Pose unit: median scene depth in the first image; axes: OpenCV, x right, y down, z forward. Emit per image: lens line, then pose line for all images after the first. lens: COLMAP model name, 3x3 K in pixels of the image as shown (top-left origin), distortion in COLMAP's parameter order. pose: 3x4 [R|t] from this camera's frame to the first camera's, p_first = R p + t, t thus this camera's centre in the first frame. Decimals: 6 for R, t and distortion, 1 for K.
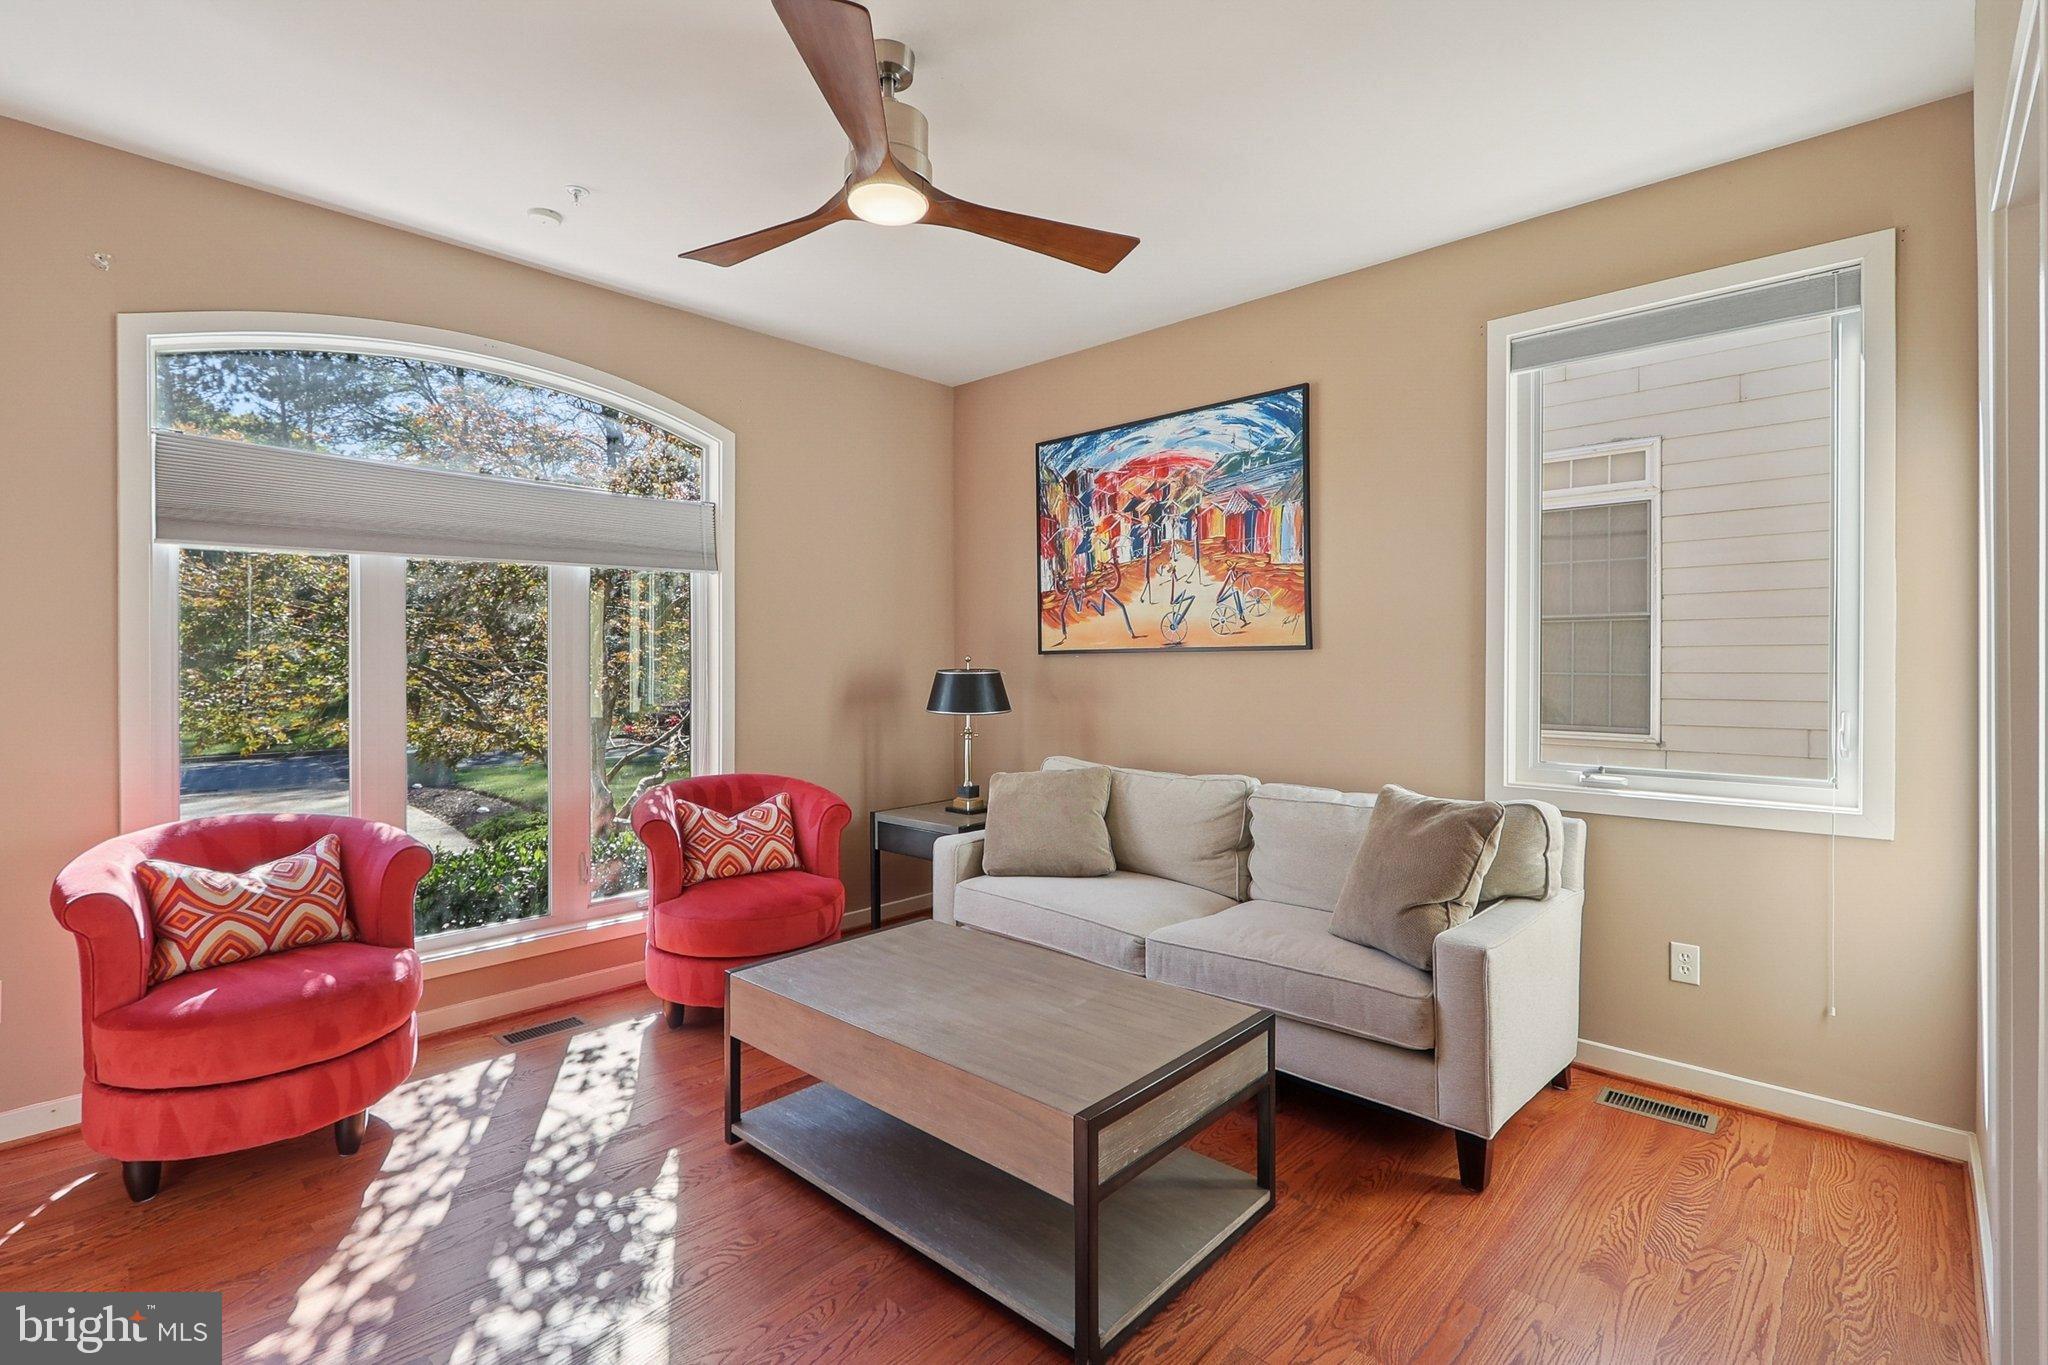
lens RADIAL K [[970.4, 0, 1026.3], [0, 970.4, 667.2], [0, 0, 1]] dist [0.002916, -0.000768]
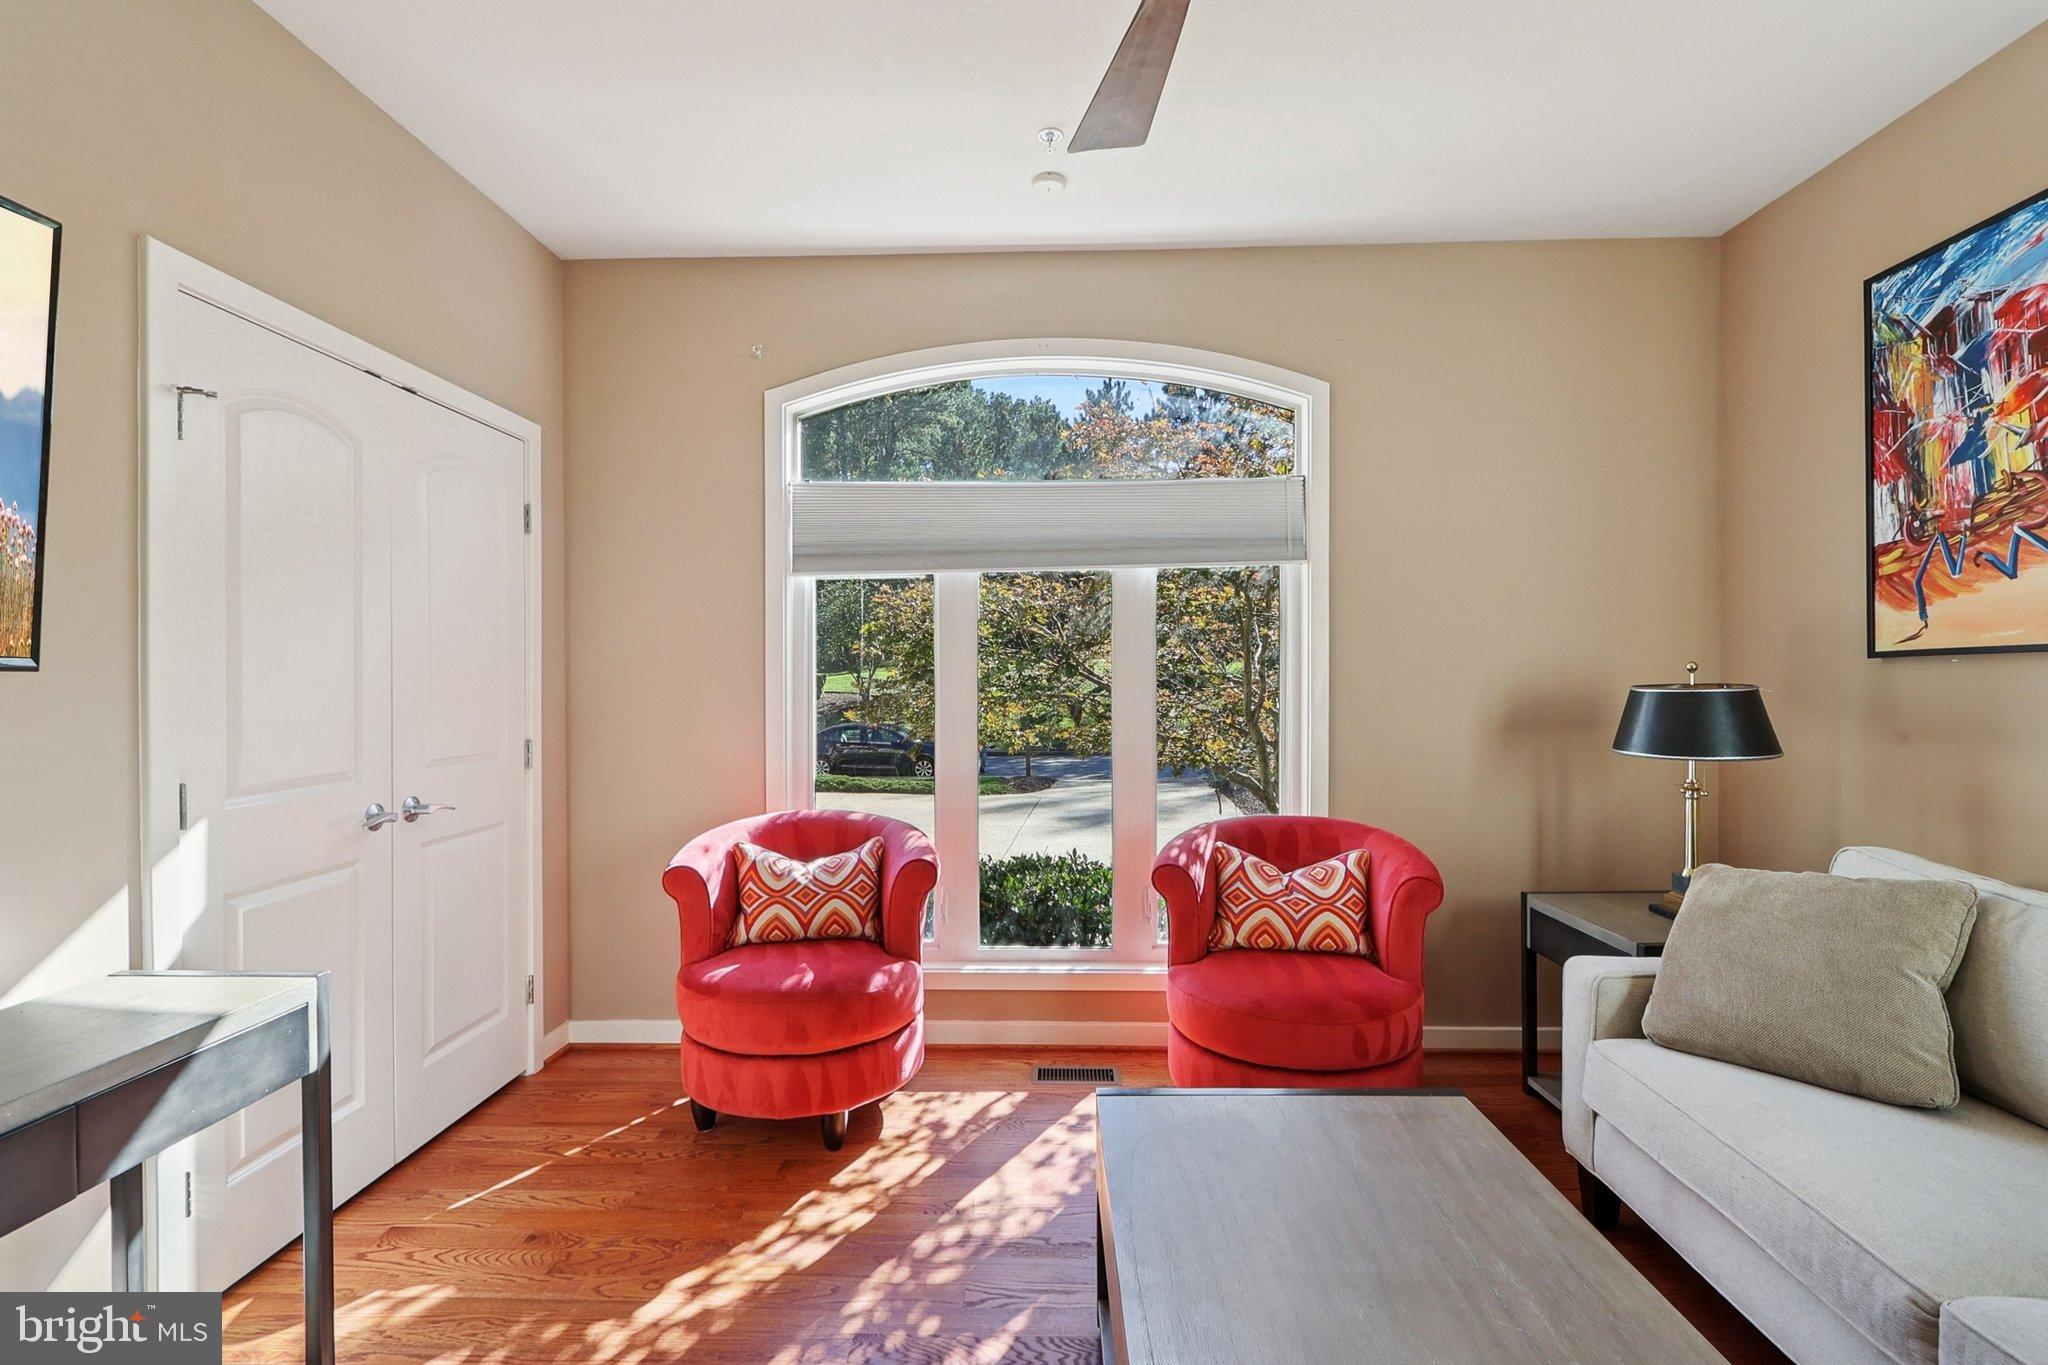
lens RADIAL K [[970.4, 0, 1018.8], [0, 970.4, 688.5], [0, 0, 1]] dist [0.002916, -0.000768]
pose [[0.652460, 0.007245, -0.757789, 0.152682], [-0.001375, 0.999964, 0.008377, 0.000461], [0.757822, -0.004424, 0.652446, 0.341569]]
